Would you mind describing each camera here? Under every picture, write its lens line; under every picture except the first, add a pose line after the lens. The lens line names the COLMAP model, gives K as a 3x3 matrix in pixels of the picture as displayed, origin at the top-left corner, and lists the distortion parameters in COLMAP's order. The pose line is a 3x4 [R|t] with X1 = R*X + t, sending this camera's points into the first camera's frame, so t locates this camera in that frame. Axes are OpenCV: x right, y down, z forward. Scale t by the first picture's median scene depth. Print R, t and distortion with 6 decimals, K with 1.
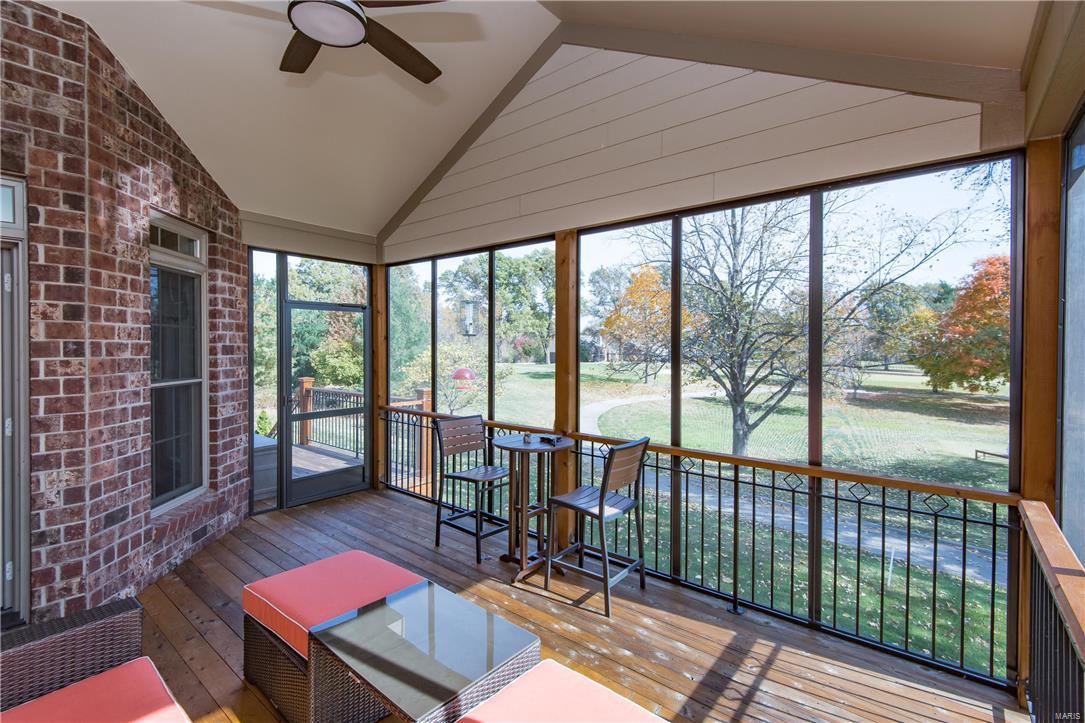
lens RADIAL K [[492.6, 0, 548.3], [0, 492.6, 348.1], [0, 0, 1]] dist [0.002896, -0.000692]
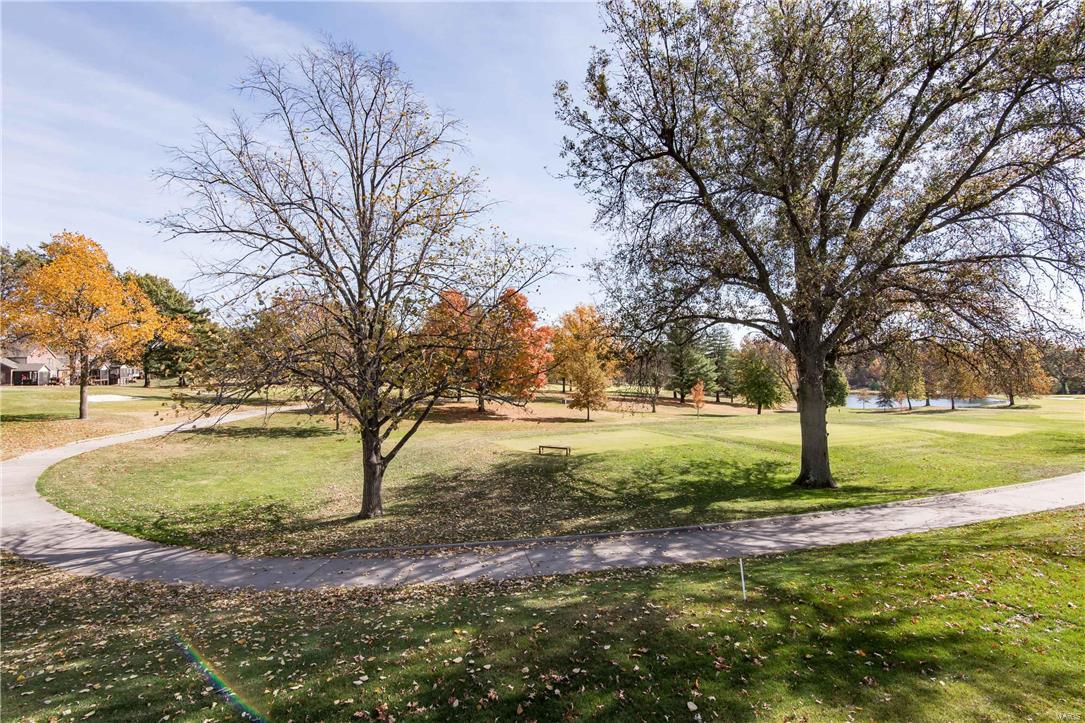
lens RADIAL K [[492.6, 0, 548.3], [0, 492.6, 348.1], [0, 0, 1]] dist [0.002896, -0.000692]
pose [[0.500688, 0.018240, 0.865436, -0.043865], [0.007269, 0.999654, -0.025275, -0.000627], [-0.865598, 0.018945, 0.500382, 0.093187]]
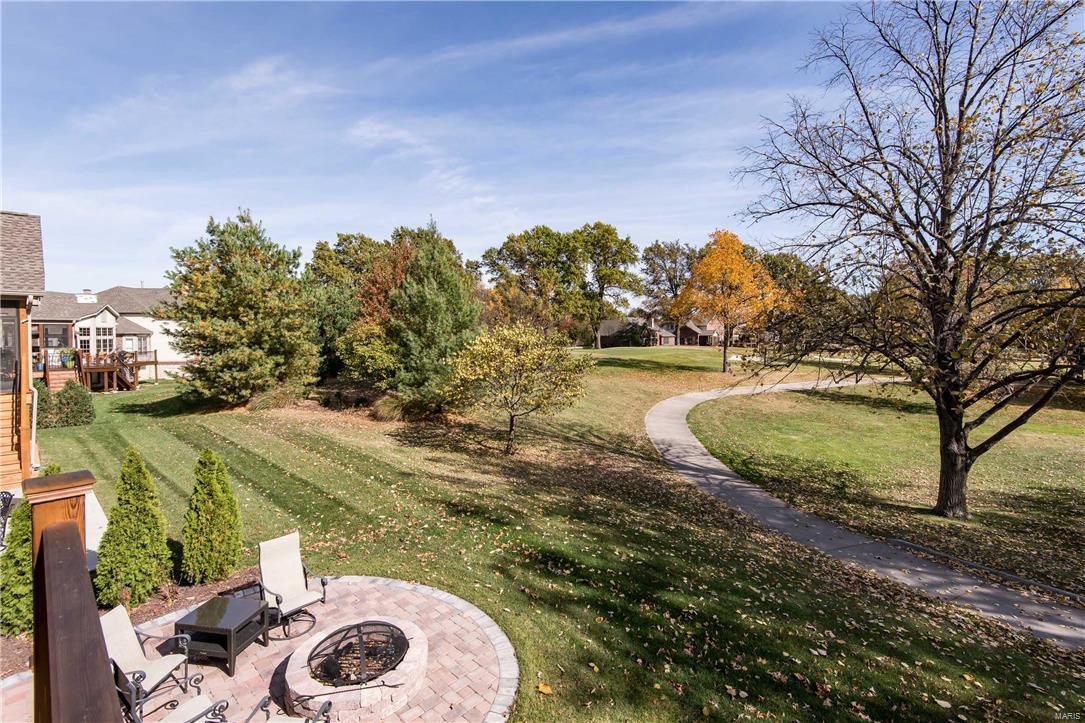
lens RADIAL K [[496.0, 0, 540.7], [0, 496.0, 331.3], [0, 0, 1]] dist [-0.000765, -0.000923]
pose [[0.995611, -0.005246, -0.093446, -0.025428], [0.005244, 0.999986, -0.000265, -0.000327], [0.093446, -0.000226, 0.995624, 0.077973]]
